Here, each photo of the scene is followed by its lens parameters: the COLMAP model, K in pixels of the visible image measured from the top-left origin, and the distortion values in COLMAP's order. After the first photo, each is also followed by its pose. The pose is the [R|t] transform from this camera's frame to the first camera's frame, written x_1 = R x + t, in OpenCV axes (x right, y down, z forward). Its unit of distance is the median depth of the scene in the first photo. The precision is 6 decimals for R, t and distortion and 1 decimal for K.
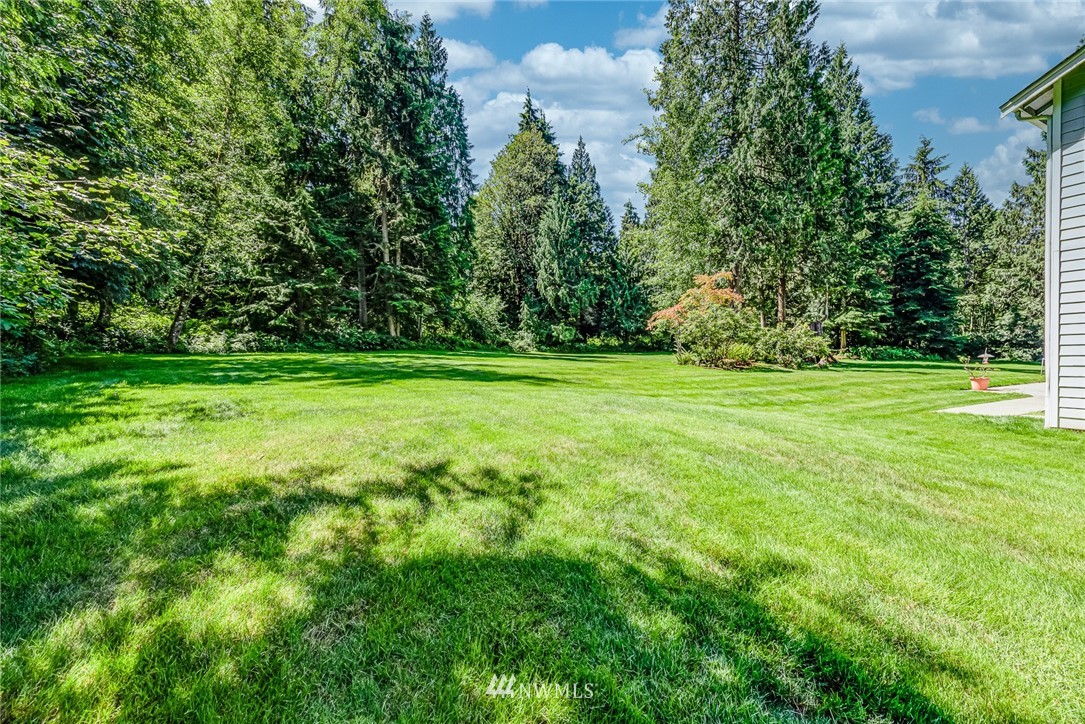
lens RADIAL K [[431.8, 0, 537.4], [0, 431.8, 364.6], [0, 0, 1]] dist [-0.003463, -0.001009]
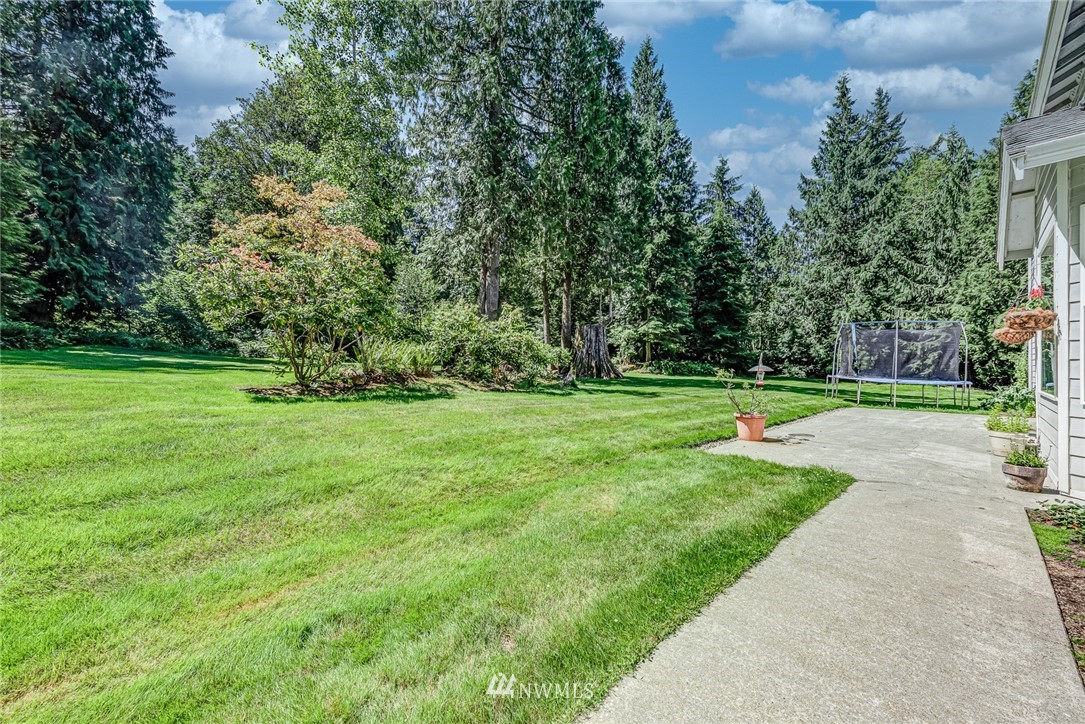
lens RADIAL K [[431.8, 0, 546.6], [0, 431.8, 363.3], [0, 0, 1]] dist [-0.003463, -0.001009]
pose [[0.949423, 0.020754, 0.313312, 0.223840], [-0.010449, 0.999349, -0.034533, -0.000403], [-0.313825, 0.029513, 0.949022, 0.200596]]
